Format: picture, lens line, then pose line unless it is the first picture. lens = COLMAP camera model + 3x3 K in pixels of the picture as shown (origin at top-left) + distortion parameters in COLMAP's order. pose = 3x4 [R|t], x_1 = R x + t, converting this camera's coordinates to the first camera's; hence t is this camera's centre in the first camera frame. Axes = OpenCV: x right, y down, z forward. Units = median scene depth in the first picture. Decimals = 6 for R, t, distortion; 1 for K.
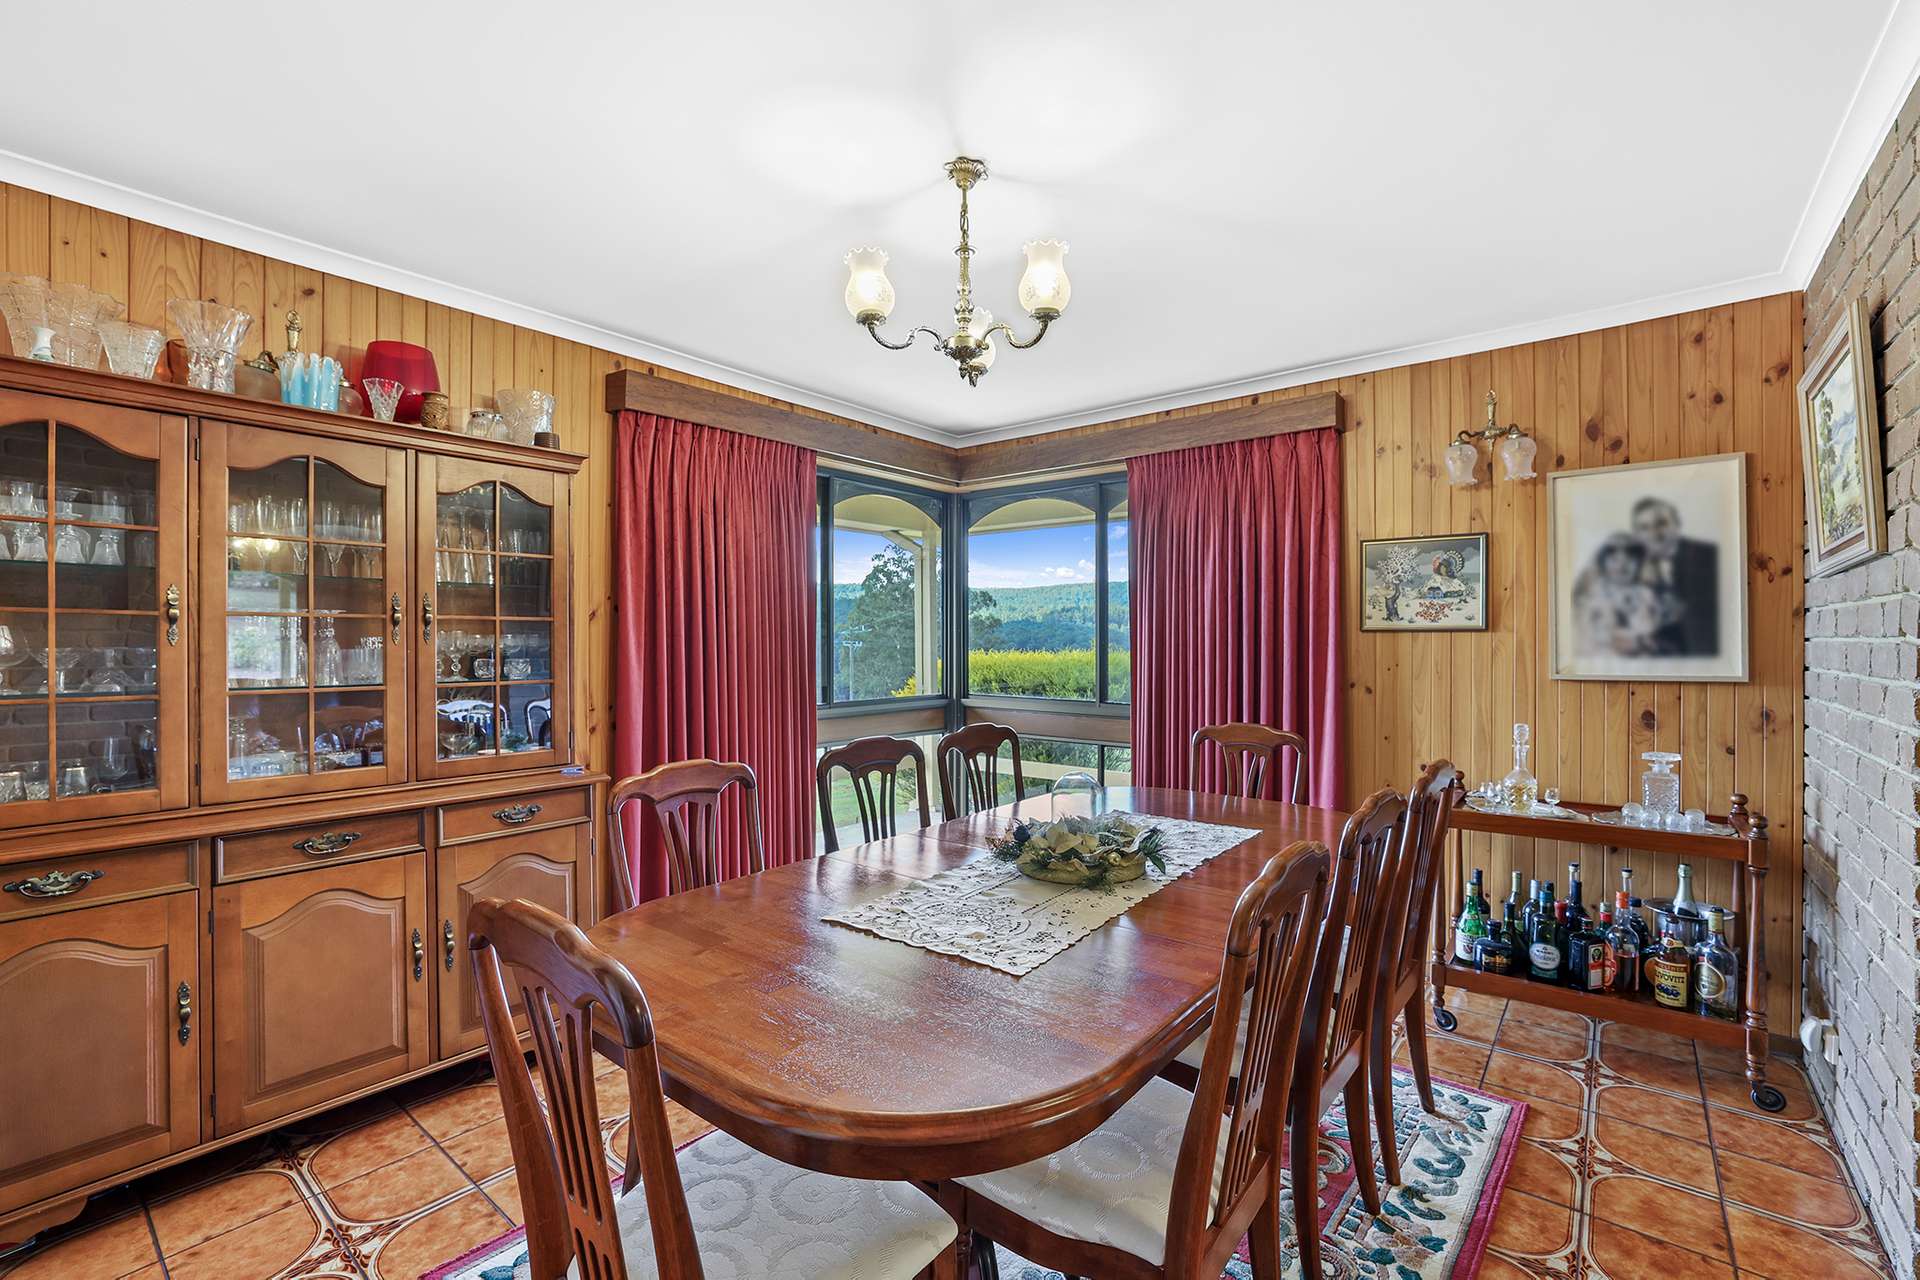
lens RADIAL K [[819.8, 0, 967.8], [0, 819.8, 649.6], [0, 0, 1]] dist [-0.032551, 0.003535]
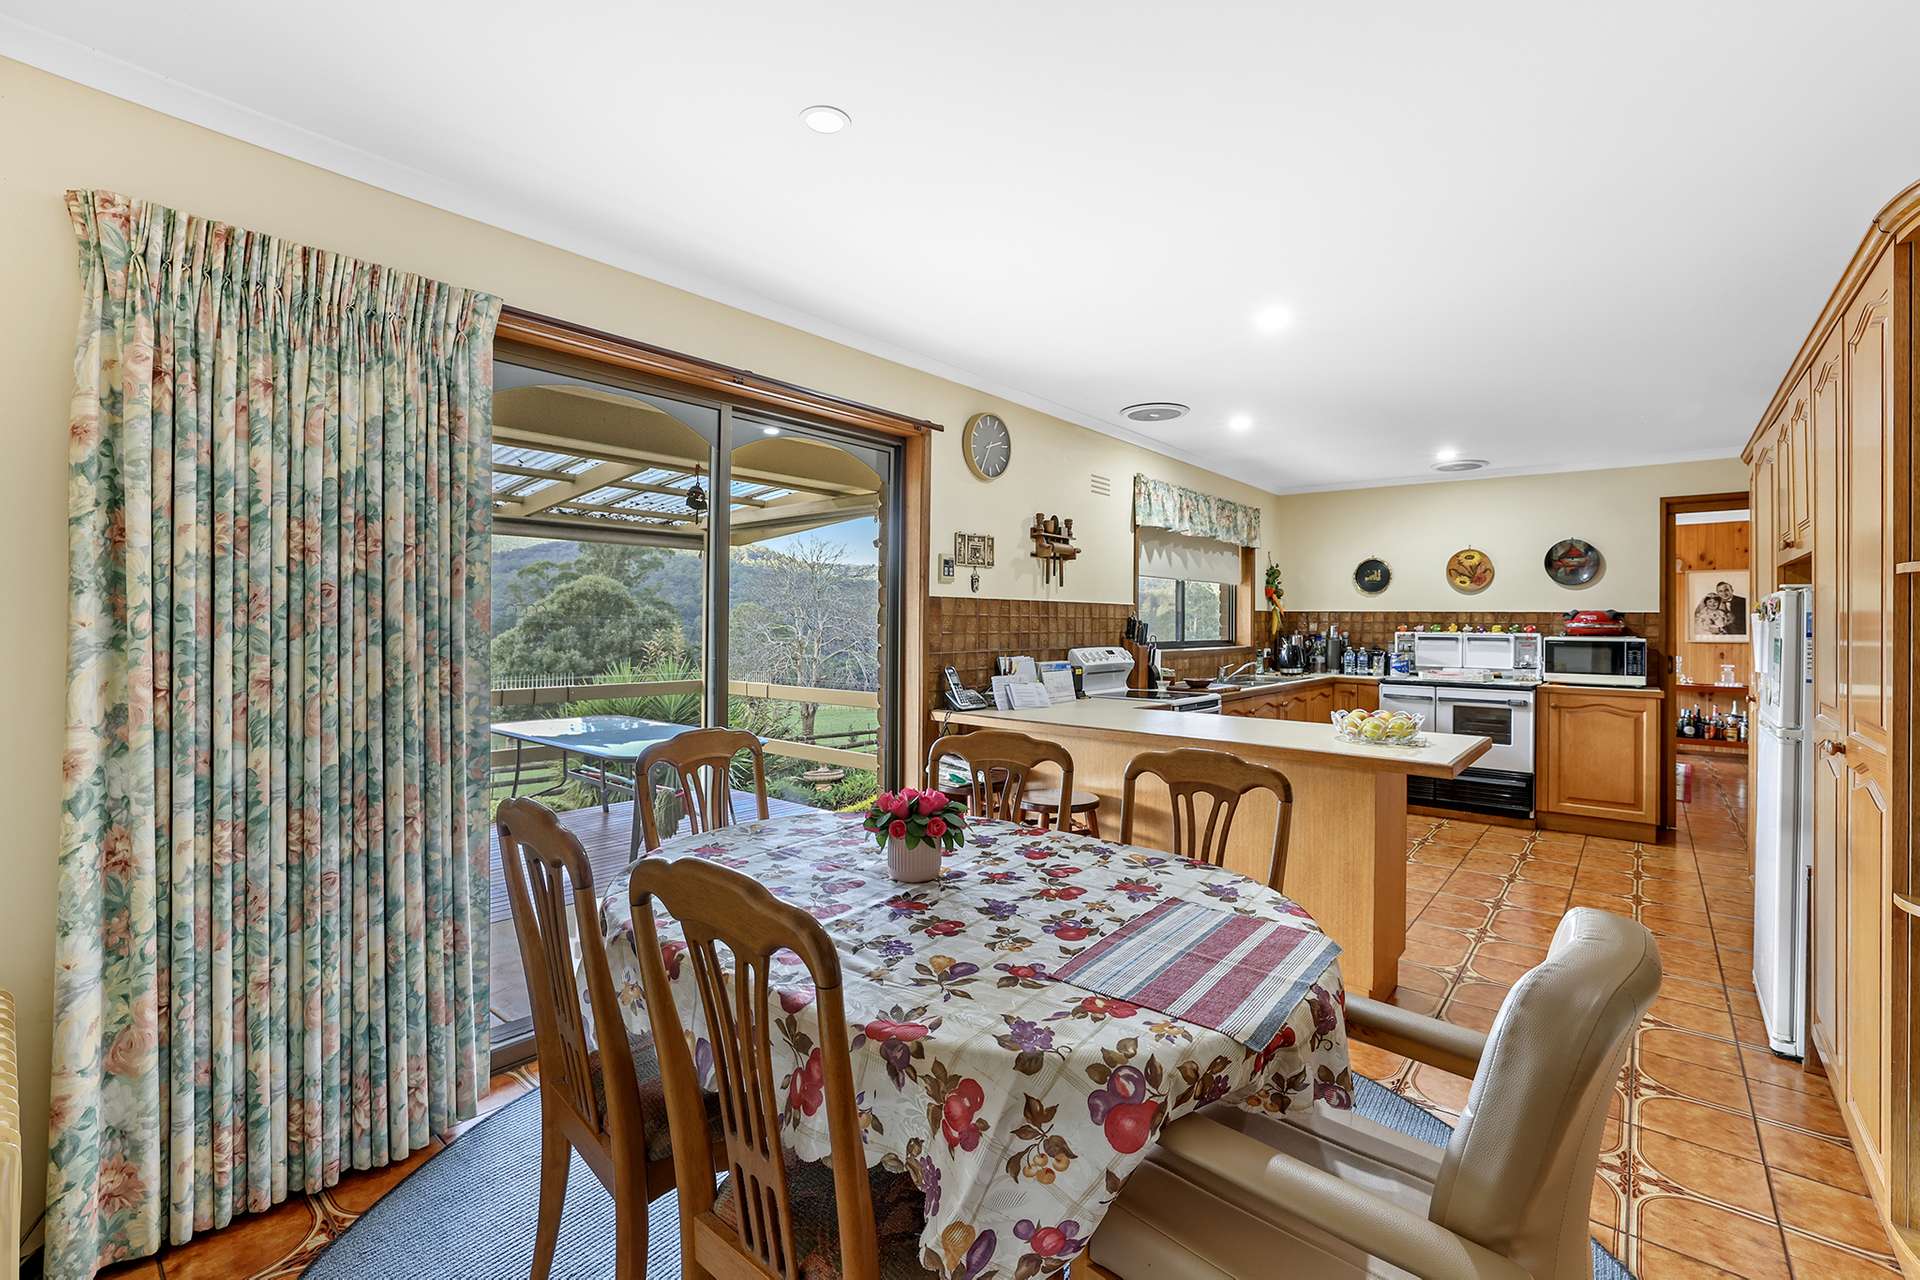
lens RADIAL K [[819.8, 0, 954.4], [0, 819.8, 624.8], [0, 0, 1]] dist [-0.032551, 0.003535]
pose [[0.999493, 0.011756, -0.029590, -2.051268], [-0.012194, 0.999818, -0.014684, 0.054319], [0.029412, 0.015038, 0.999454, -2.192580]]
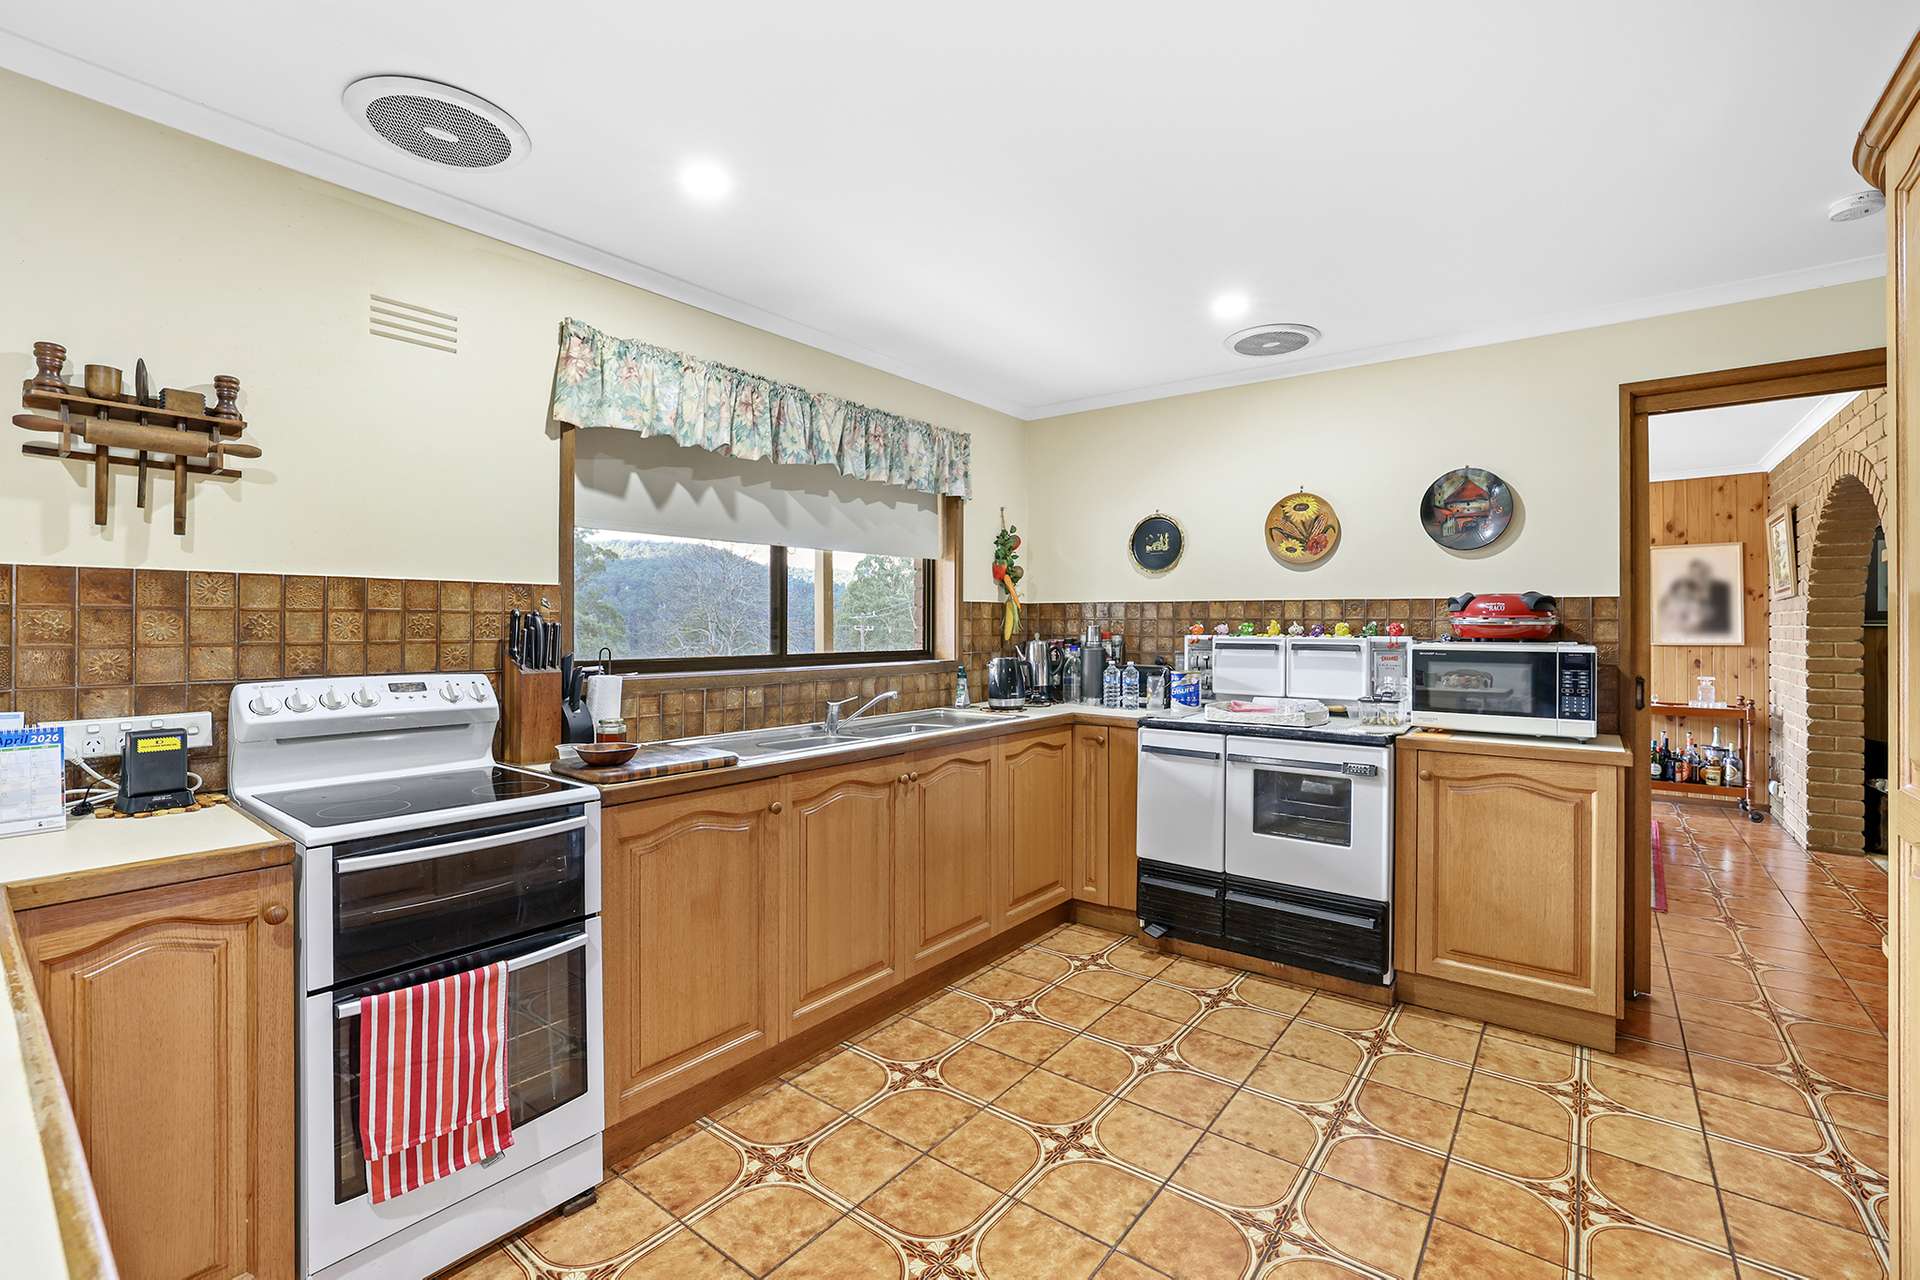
lens RADIAL K [[819.8, 0, 951.3], [0, 819.8, 629.4], [0, 0, 1]] dist [-0.032551, 0.003535]
pose [[0.999947, 0.005240, 0.008835, -1.249676], [-0.005134, 0.999916, -0.011911, 0.033485], [-0.008896, 0.011865, 0.999890, -1.199862]]
